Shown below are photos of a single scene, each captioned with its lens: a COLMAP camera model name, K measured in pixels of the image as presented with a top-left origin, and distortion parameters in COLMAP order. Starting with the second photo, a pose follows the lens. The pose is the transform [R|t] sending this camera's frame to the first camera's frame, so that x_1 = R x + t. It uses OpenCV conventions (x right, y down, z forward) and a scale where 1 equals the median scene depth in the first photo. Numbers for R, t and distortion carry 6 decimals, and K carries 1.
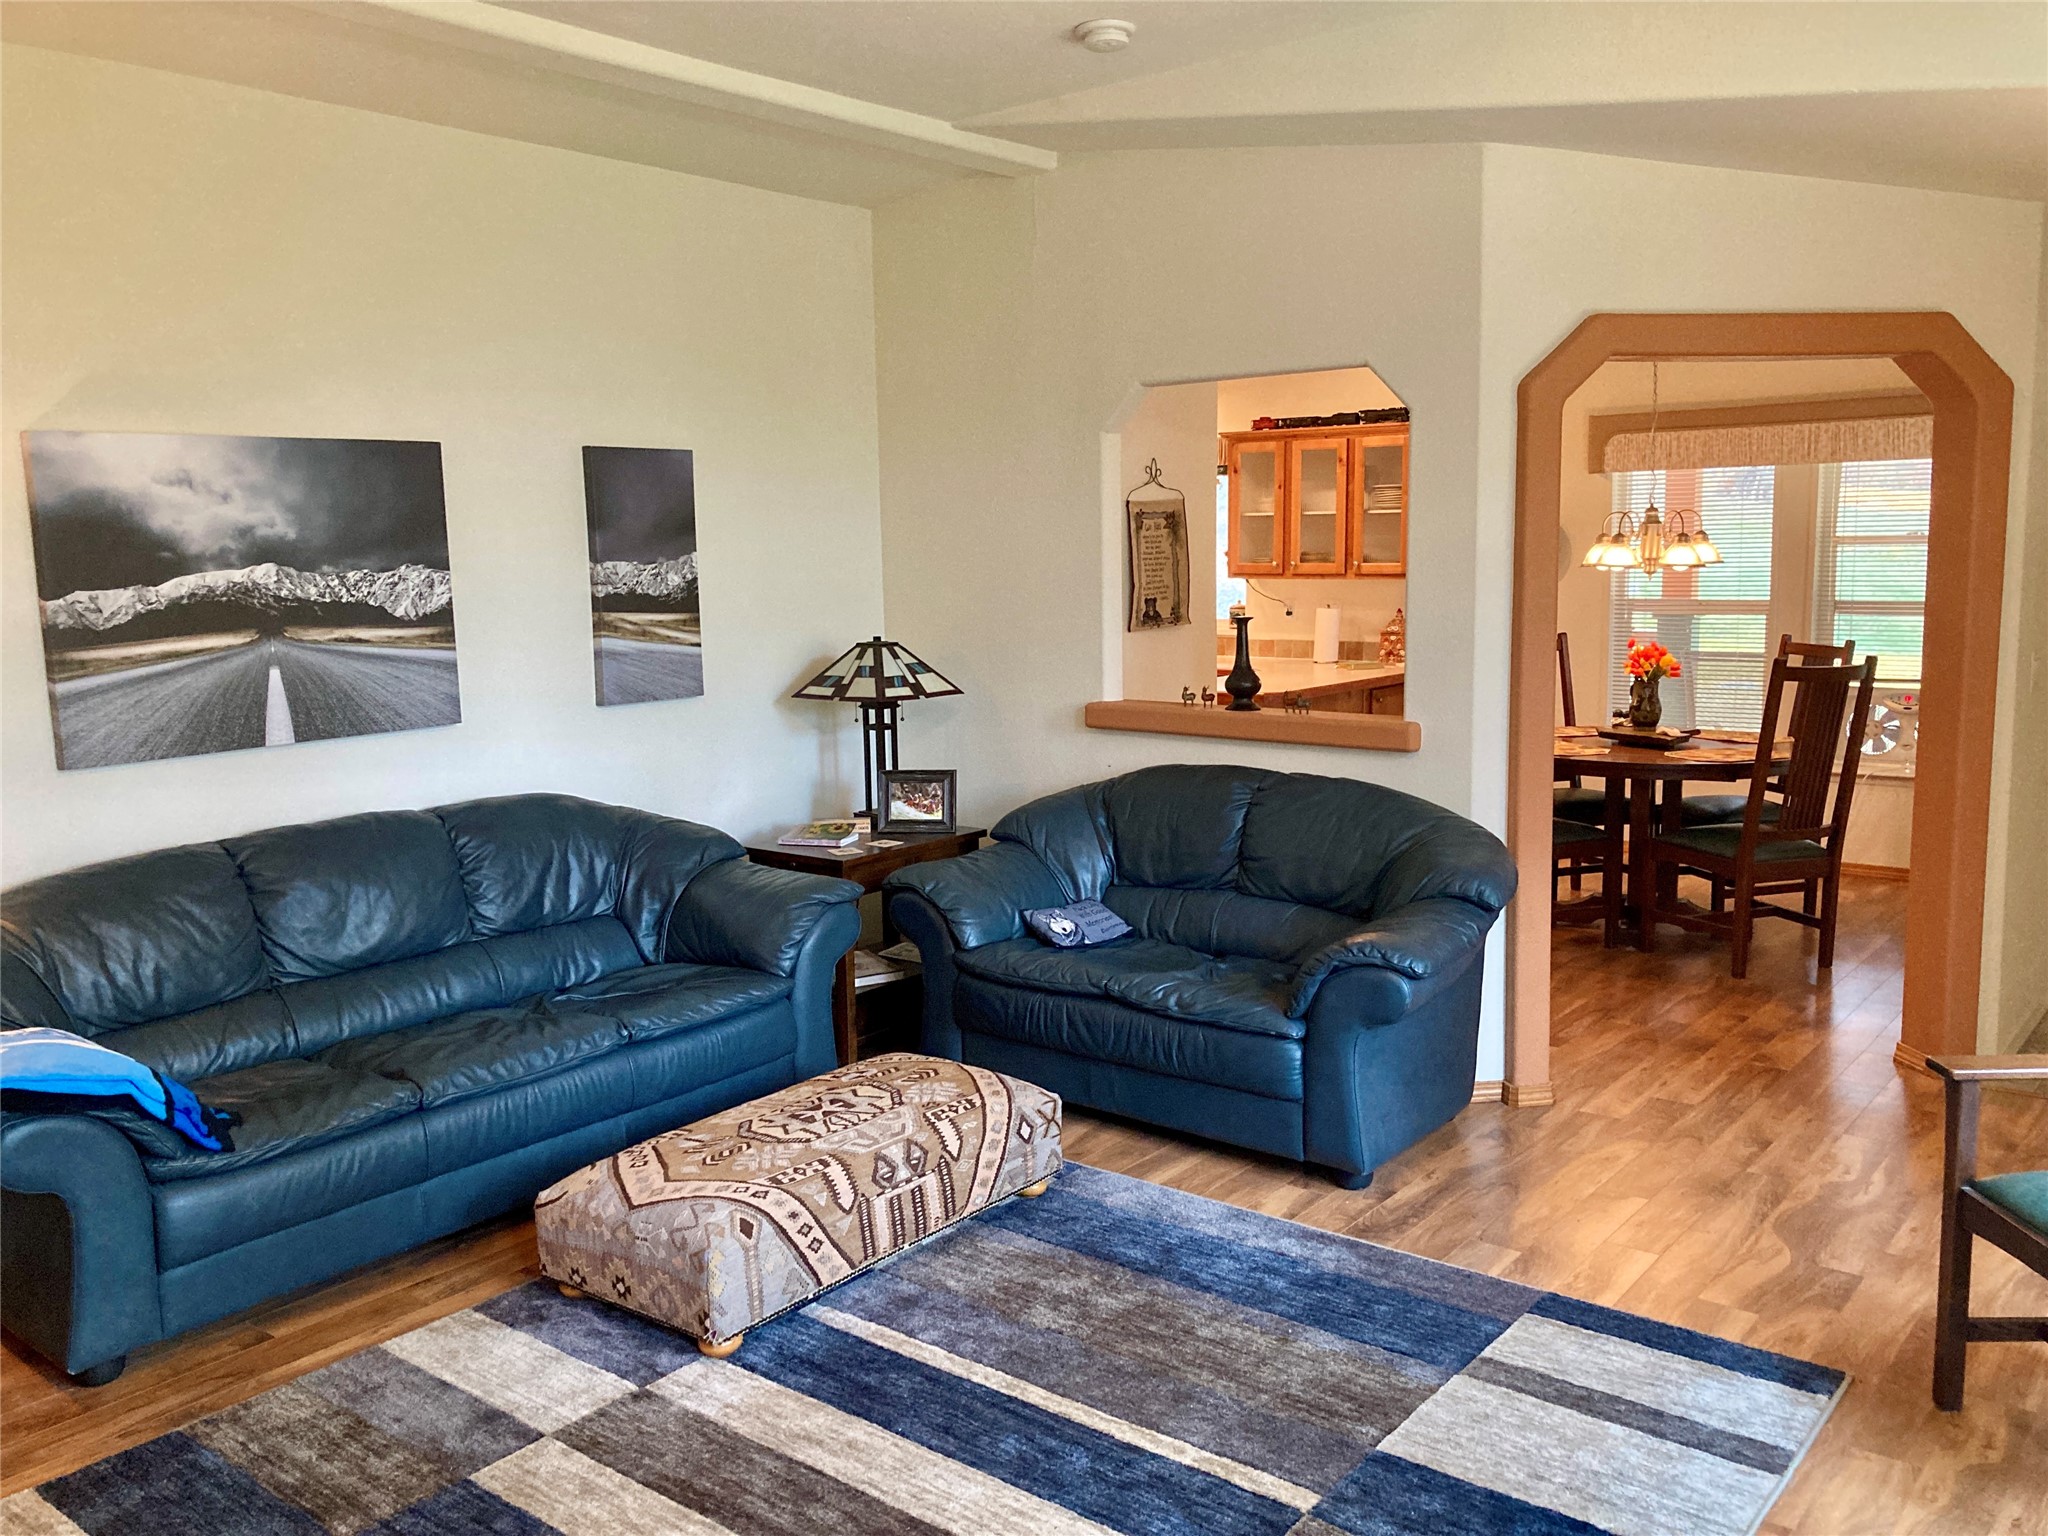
lens RADIAL K [[1675.0, 0, 1027.1], [0, 1675.0, 764.4], [0, 0, 1]] dist [0.018349, -0.021979]
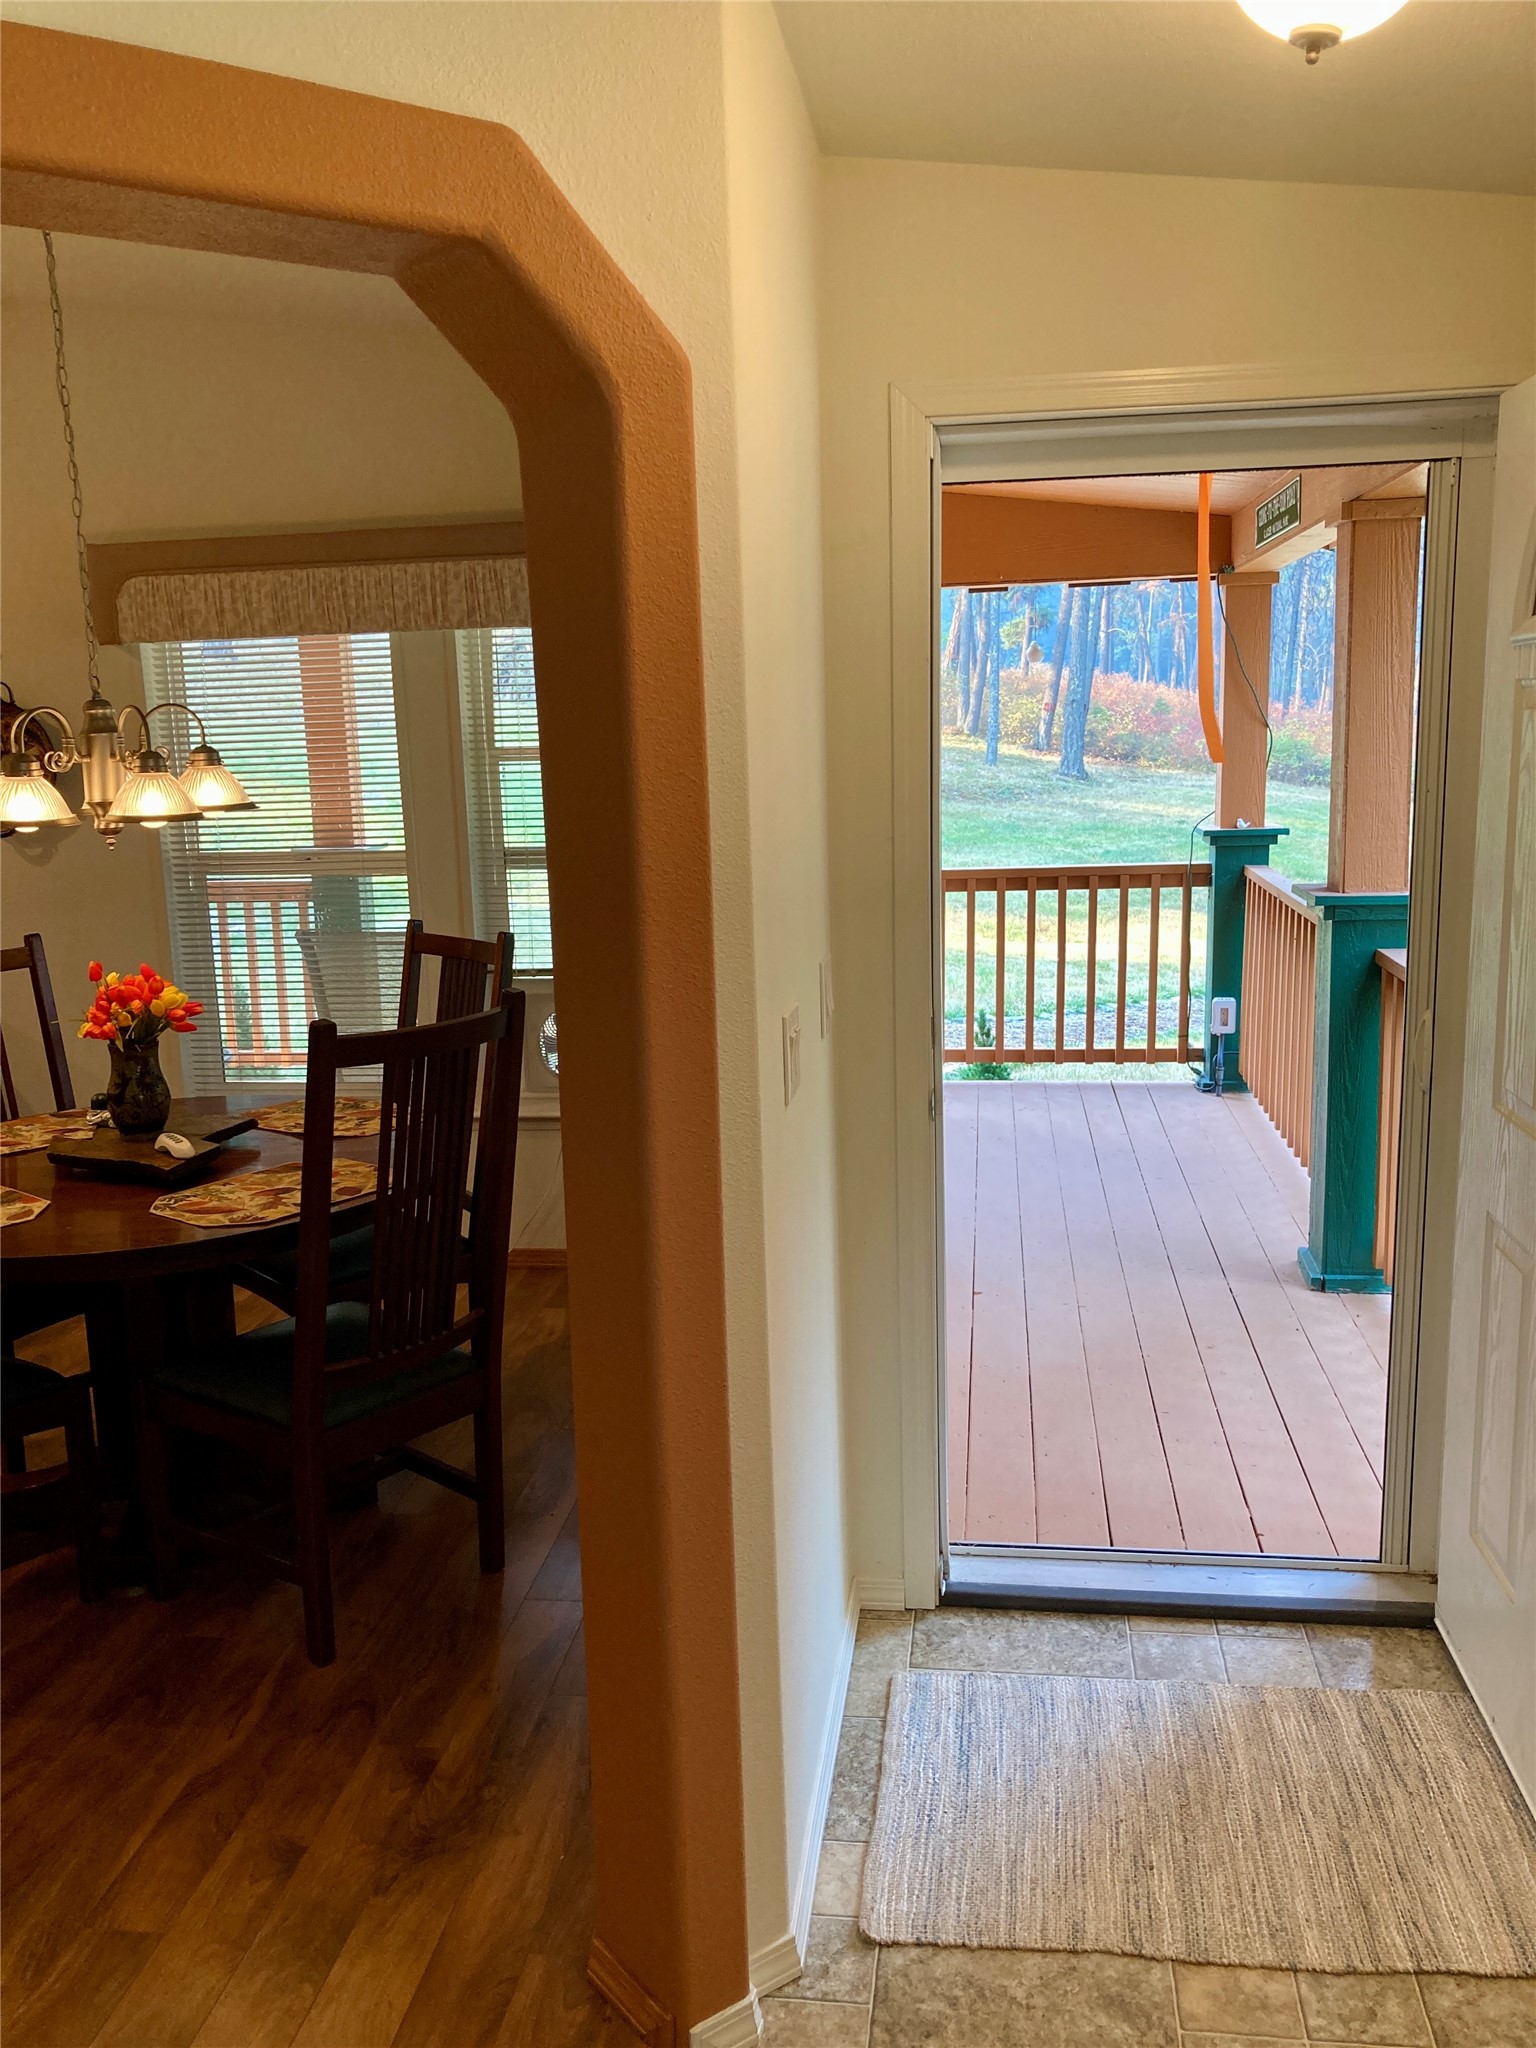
lens RADIAL K [[1675.0, 0, 756.6], [0, 1675.0, 1012.2], [0, 0, 1]] dist [0.018349, -0.021979]
pose [[0.862495, -0.092480, 0.497544, 0.250136], [0.080275, 0.995714, 0.045920, -0.060051], [-0.499658, 0.000334, 0.866222, 0.416921]]
